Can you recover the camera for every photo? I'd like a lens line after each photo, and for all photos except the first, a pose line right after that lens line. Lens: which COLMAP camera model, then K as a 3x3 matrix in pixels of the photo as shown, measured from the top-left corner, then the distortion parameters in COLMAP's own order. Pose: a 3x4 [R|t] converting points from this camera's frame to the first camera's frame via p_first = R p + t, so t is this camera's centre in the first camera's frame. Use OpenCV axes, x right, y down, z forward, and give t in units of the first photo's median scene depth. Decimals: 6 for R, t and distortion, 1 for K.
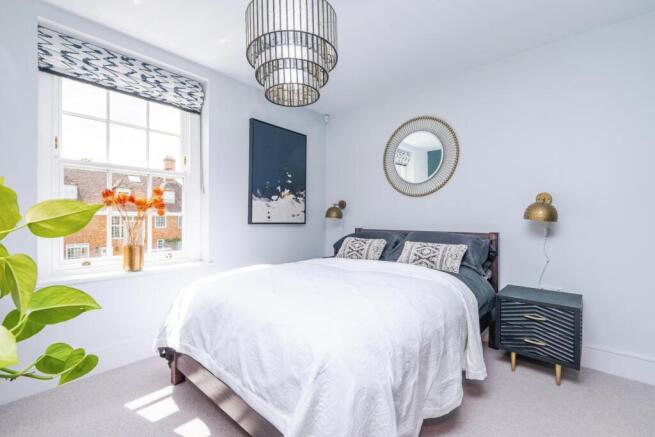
lens RADIAL K [[287.0, 0, 330.5], [0, 287.0, 221.4], [0, 0, 1]] dist [0.001341, 0.000021]
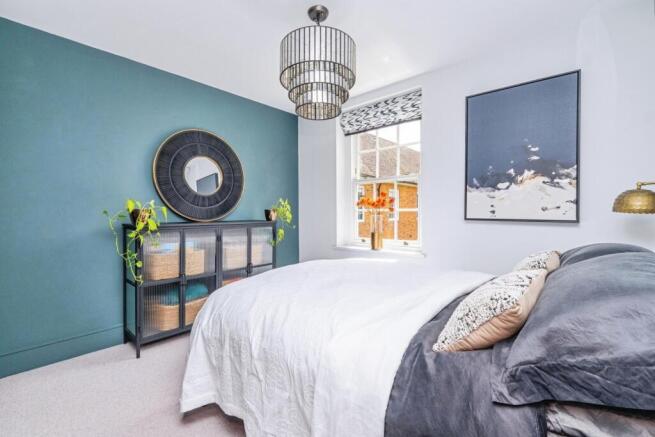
lens RADIAL K [[287.0, 0, 330.1], [0, 287.0, 213.8], [0, 0, 1]] dist [0.001341, 0.000021]
pose [[-0.001992, 0.005258, -0.999984, 0.558750], [-0.003333, 0.999981, 0.005265, -0.011890], [0.999992, 0.003344, -0.001975, 0.563595]]
